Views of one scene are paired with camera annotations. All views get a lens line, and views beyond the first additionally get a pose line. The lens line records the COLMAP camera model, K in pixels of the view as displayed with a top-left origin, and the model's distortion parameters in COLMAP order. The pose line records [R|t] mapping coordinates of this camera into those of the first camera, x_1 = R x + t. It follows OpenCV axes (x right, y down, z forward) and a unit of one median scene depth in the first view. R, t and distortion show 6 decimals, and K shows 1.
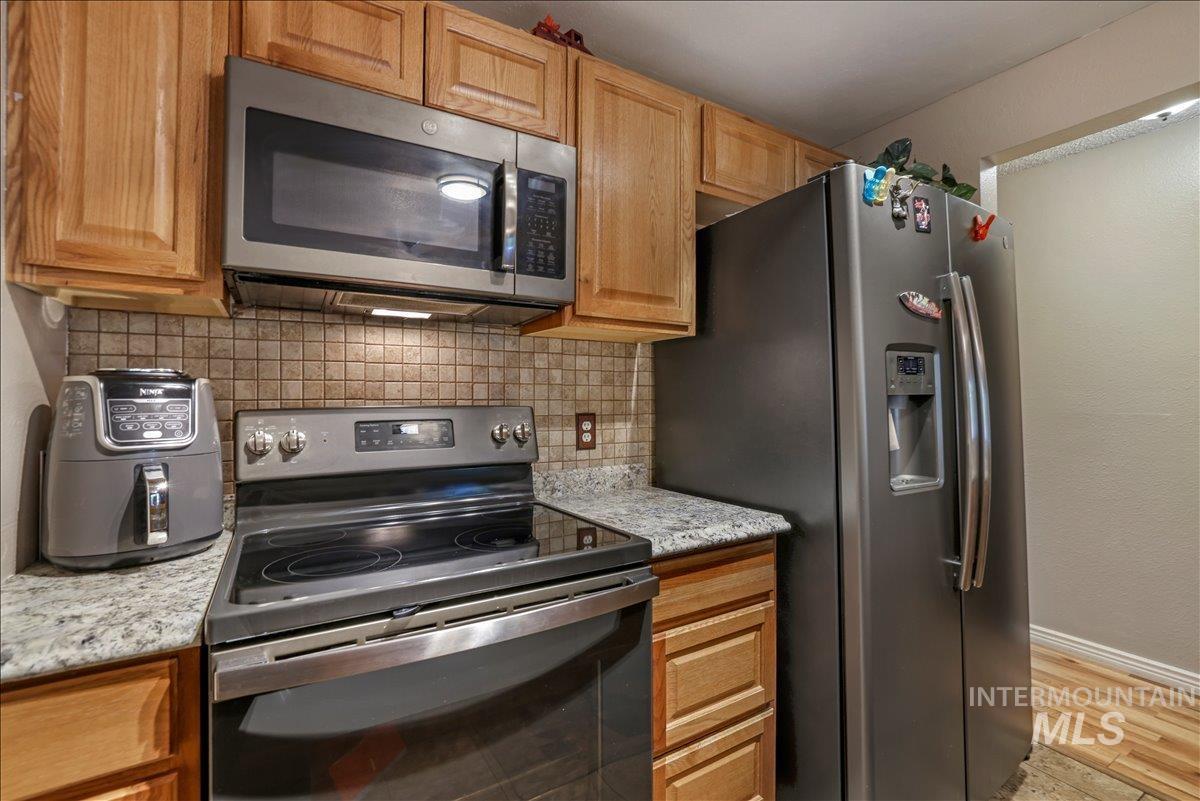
lens RADIAL K [[530.4, 0, 602.9], [0, 530.4, 394.1], [0, 0, 1]] dist [-0.052447, 0.021271]
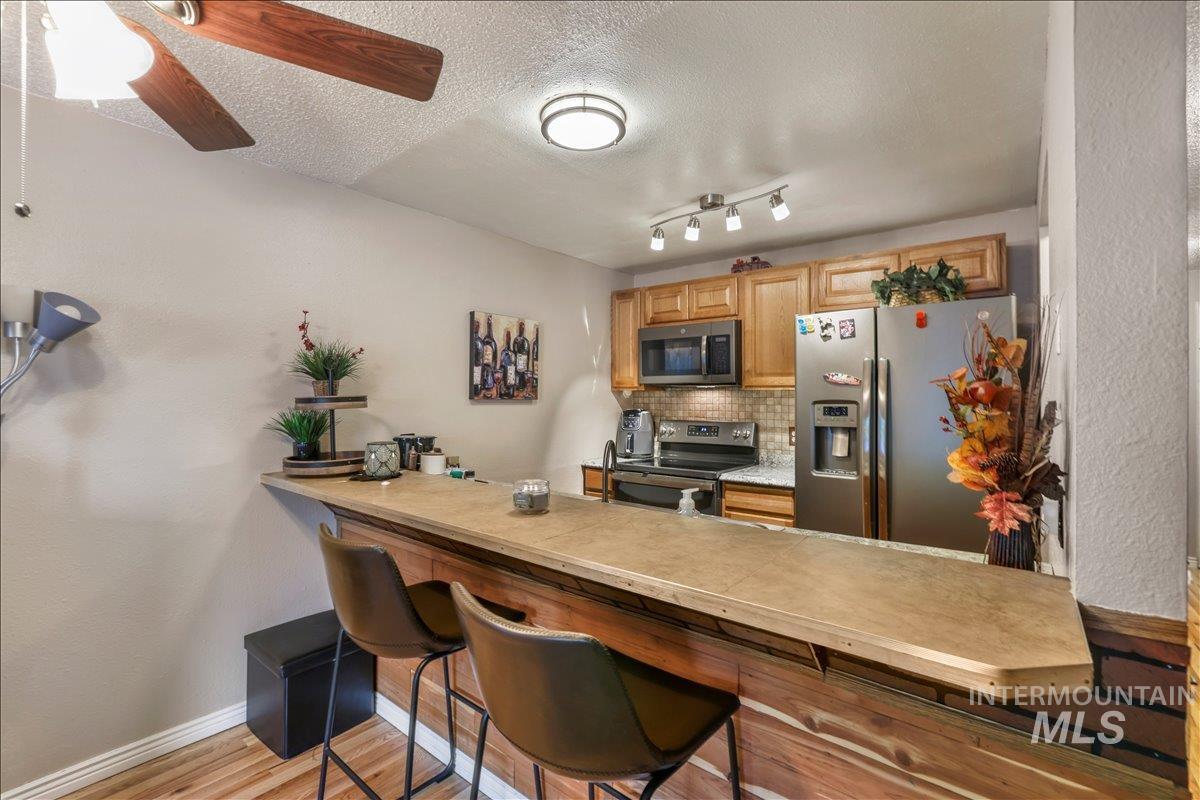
lens RADIAL K [[530.4, 0, 602.9], [0, 530.4, 393.6], [0, 0, 1]] dist [-0.052447, 0.021271]
pose [[0.346559, -0.002813, -0.938024, 2.070316], [0.008085, 0.999967, -0.000012, -0.125003], [0.937993, -0.007580, 0.346570, -0.451640]]
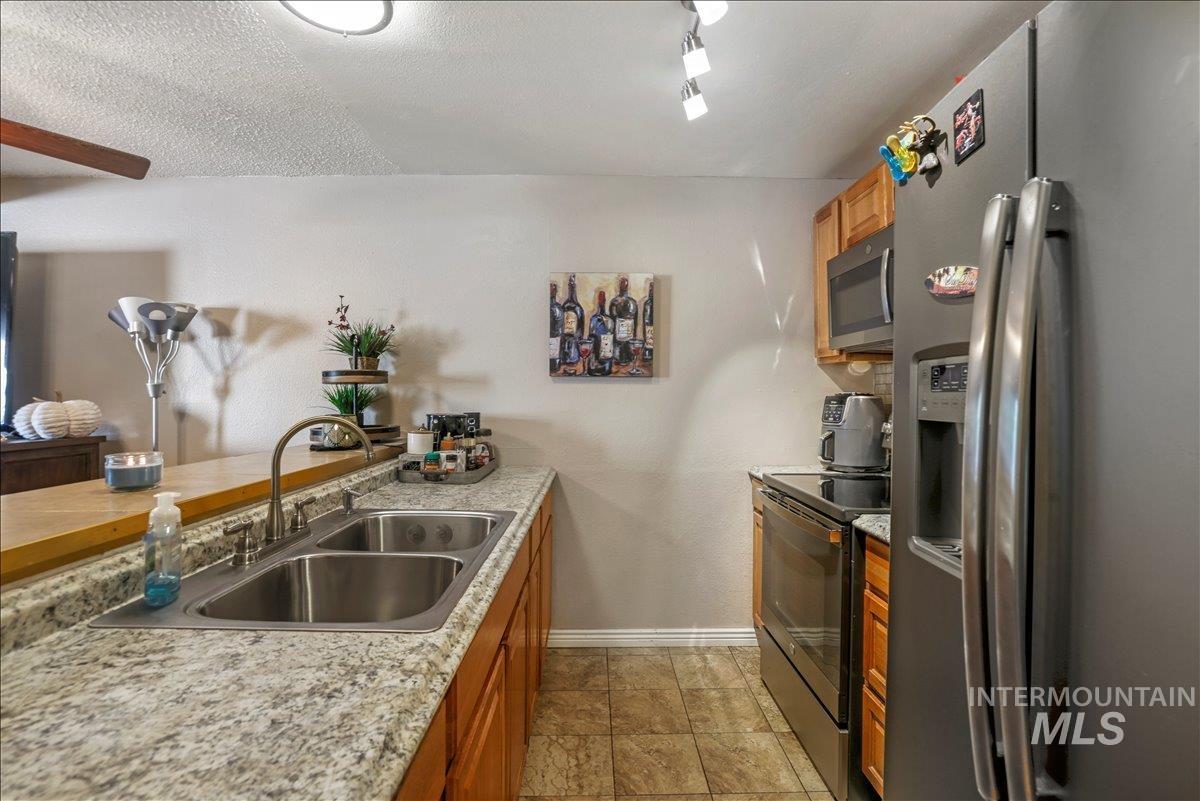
lens RADIAL K [[539.8, 0, 600.0], [0, 539.8, 400.5], [0, 0, 1]] dist [-0.054373, 0.000104]
pose [[-0.508489, 0.013974, -0.860955, 1.375832], [0.009430, 0.999899, 0.010660, -0.036977], [0.861017, -0.002698, -0.508569, 0.947932]]
